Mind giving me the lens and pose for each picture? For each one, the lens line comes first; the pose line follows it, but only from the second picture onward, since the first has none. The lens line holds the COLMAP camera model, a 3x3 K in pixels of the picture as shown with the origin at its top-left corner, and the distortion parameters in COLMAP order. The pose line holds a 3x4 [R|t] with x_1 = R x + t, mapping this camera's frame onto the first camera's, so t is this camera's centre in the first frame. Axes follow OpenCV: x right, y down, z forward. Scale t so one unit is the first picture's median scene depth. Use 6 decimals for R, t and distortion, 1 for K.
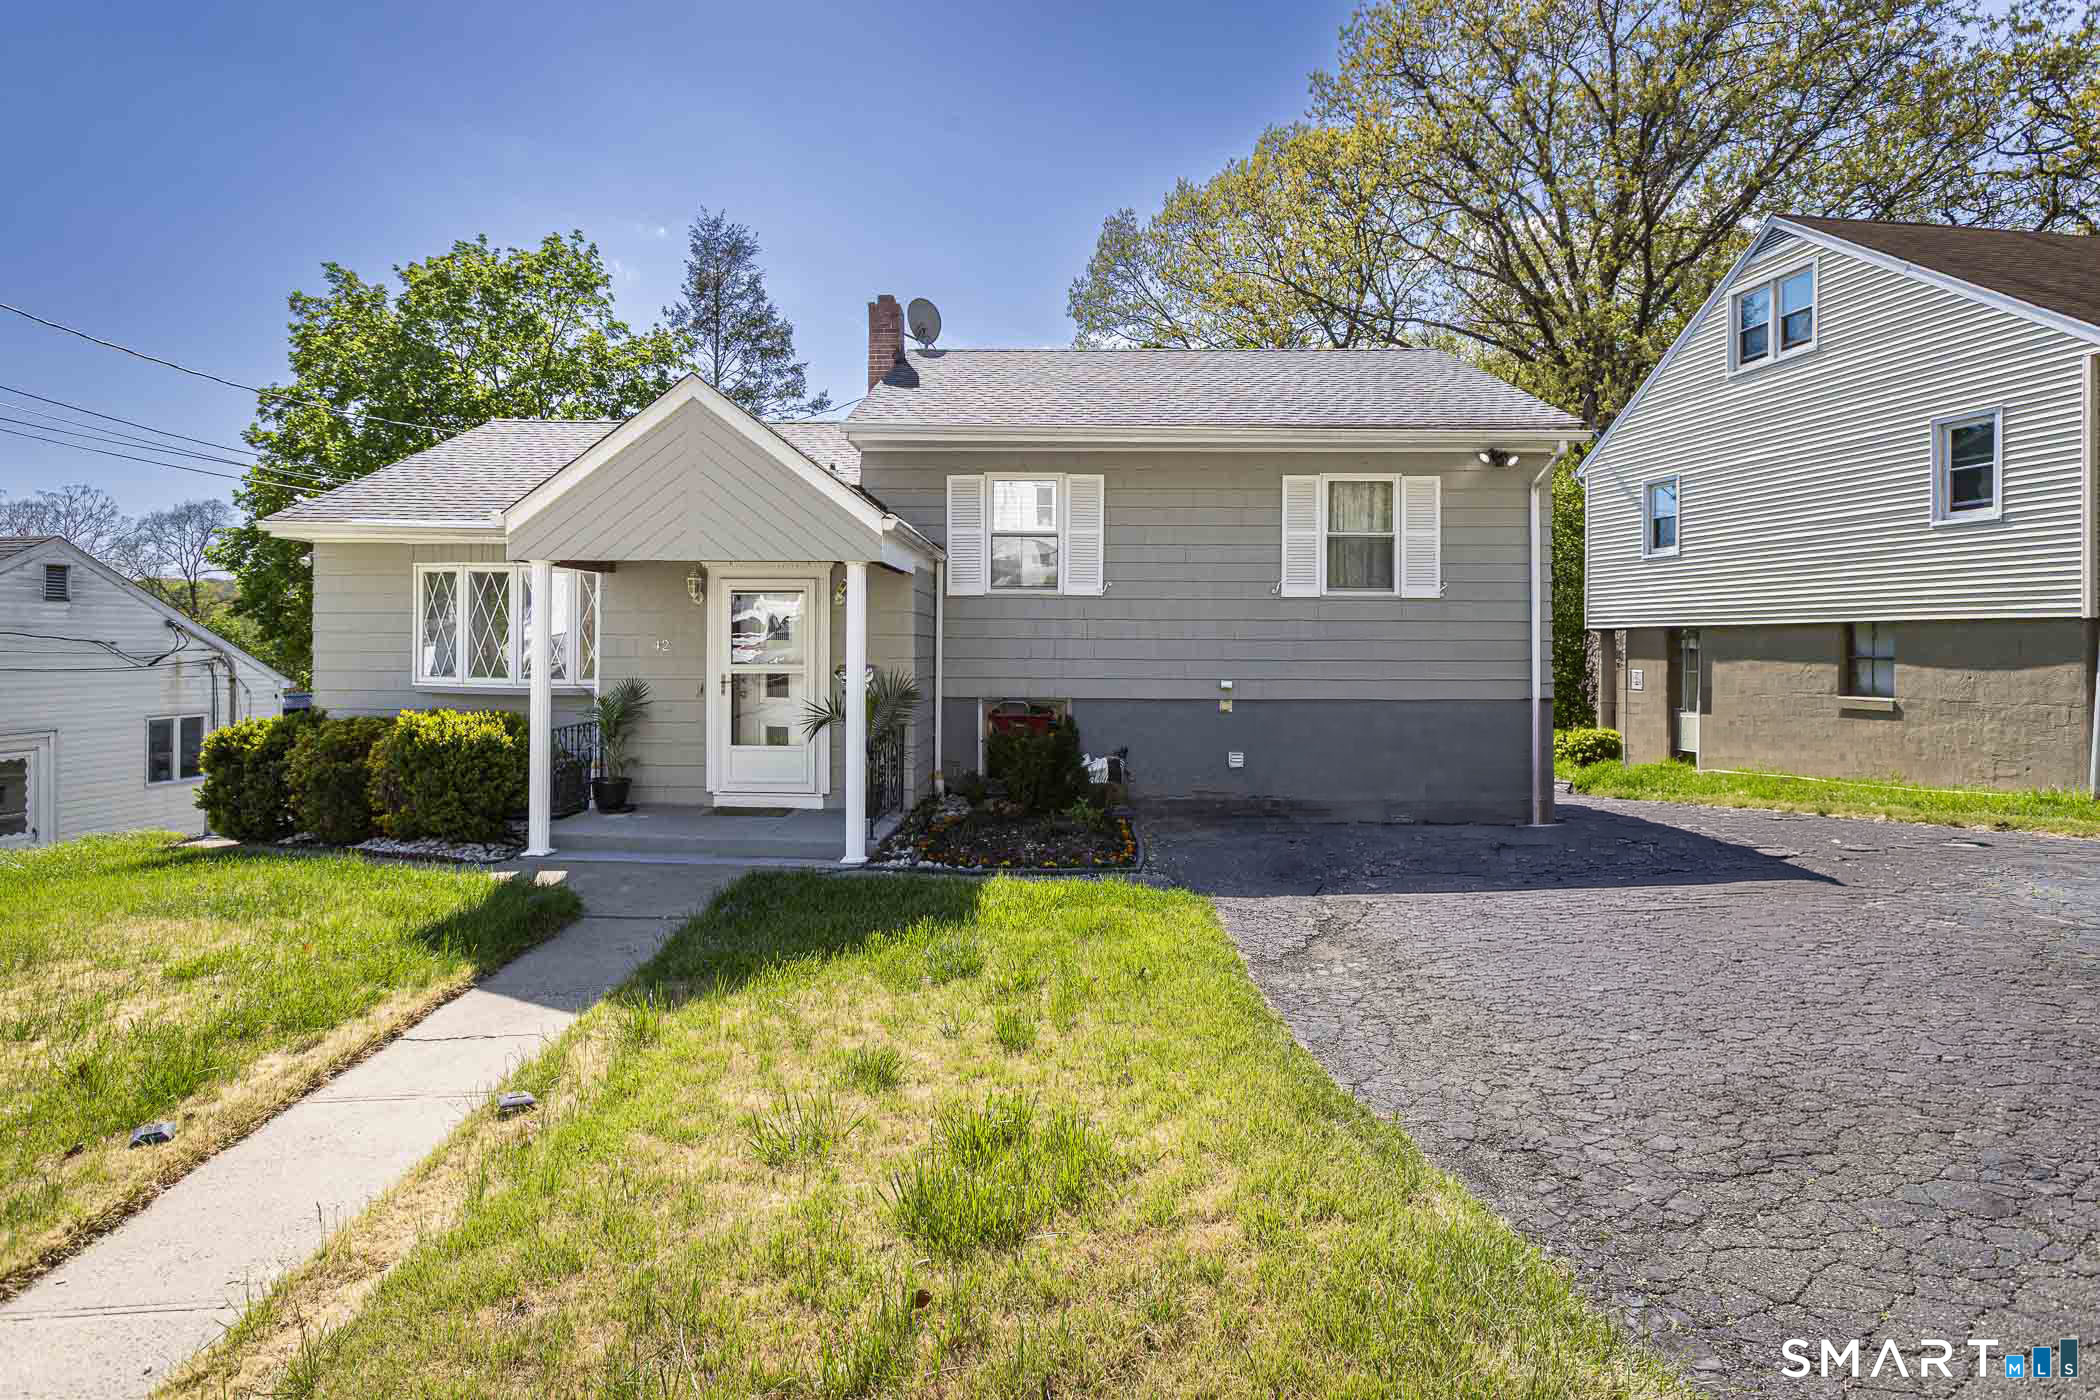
lens RADIAL K [[1167.3, 0, 1046.8], [0, 1167.3, 642.2], [0, 0, 1]] dist [-0.005004, 0.017017]
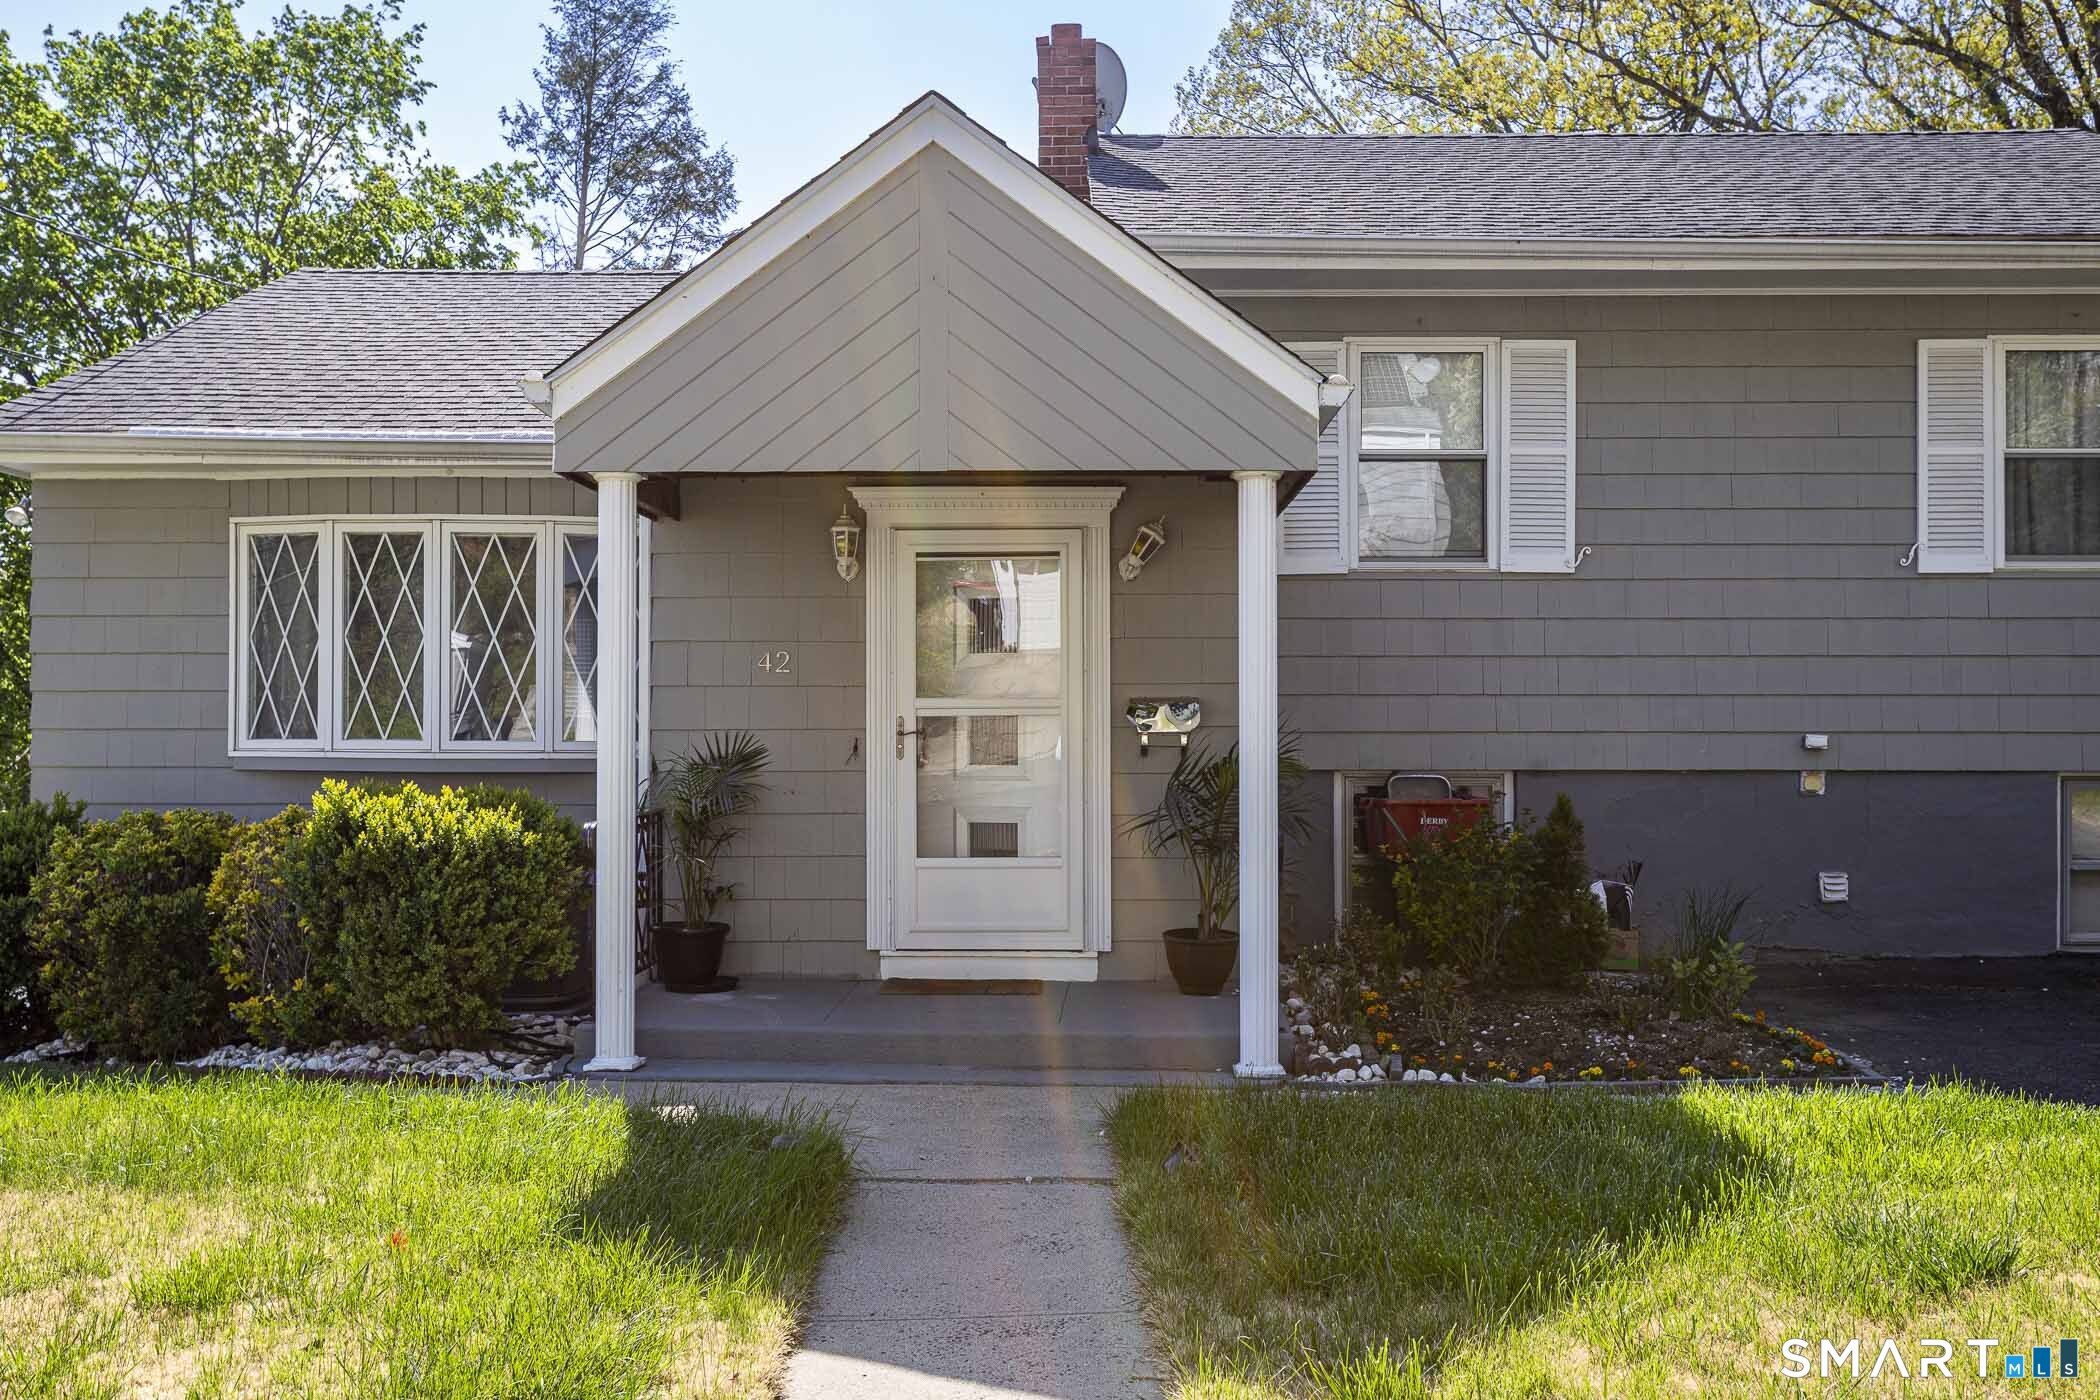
lens RADIAL K [[1984.1, 0, 1038.6], [0, 1984.1, 741.2], [0, 0, 1]] dist [0.016207, 0.011199]
pose [[0.999650, -0.007355, 0.025421, -0.219135], [0.007490, 0.999958, -0.005207, 0.038917], [-0.025381, 0.005396, 0.999663, 0.123137]]
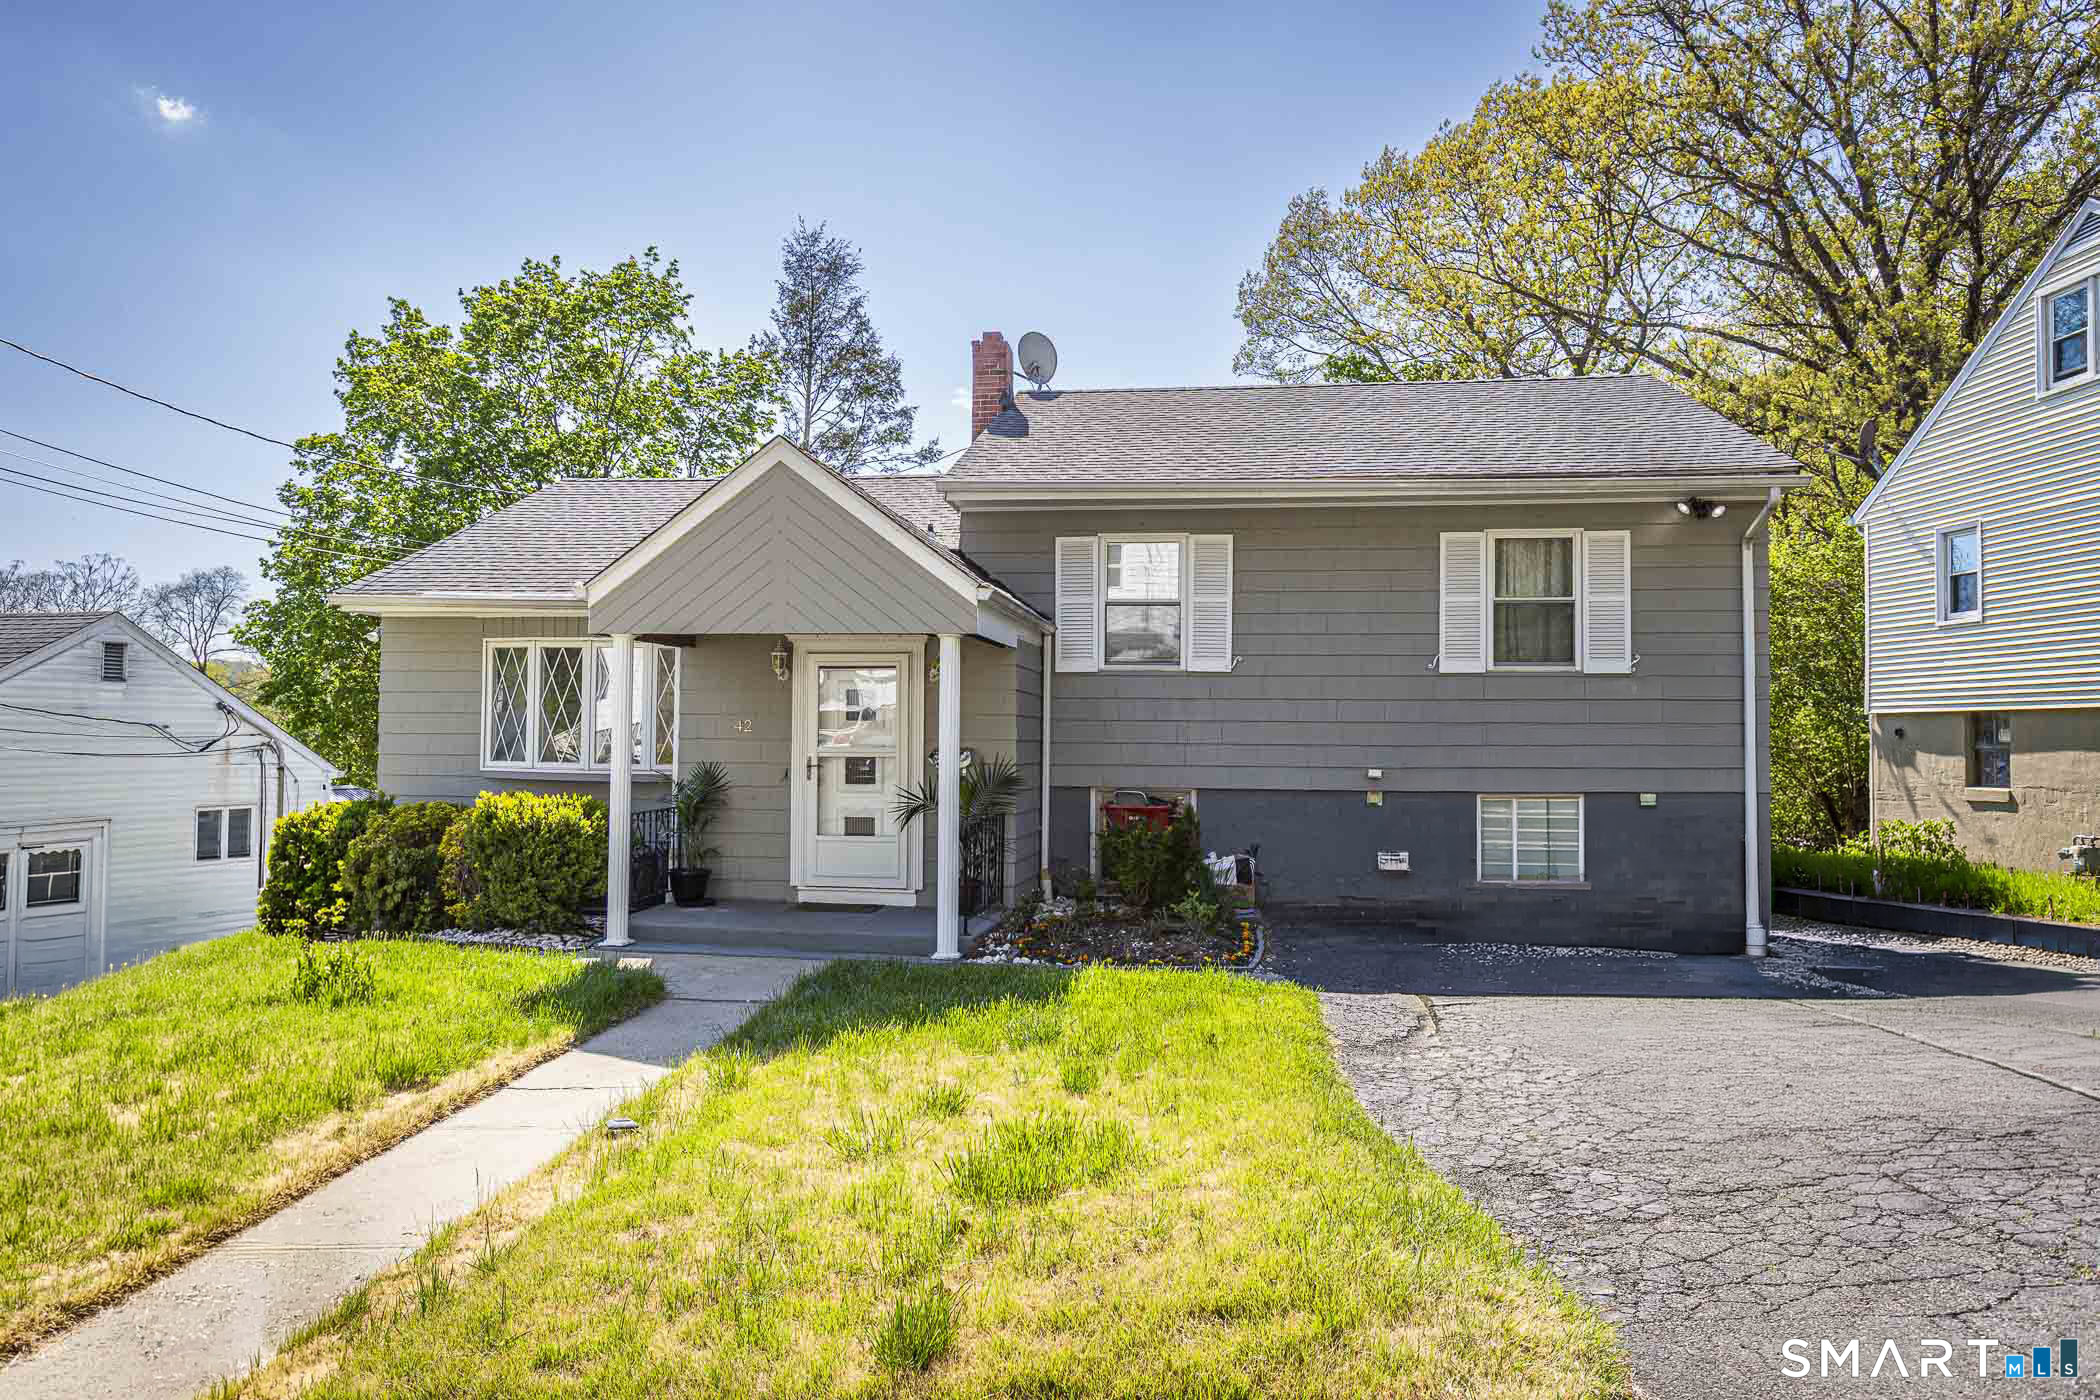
lens RADIAL K [[1494.3, 0, 1050.0], [0, 1494.3, 700.0], [0, 0, 1]] dist [0.023770, -0.002583]
pose [[0.993864, -0.000072, -0.110605, 0.037503], [-0.002792, 0.999665, -0.025740, 0.010963], [0.110570, 0.025891, 0.993531, -0.136013]]
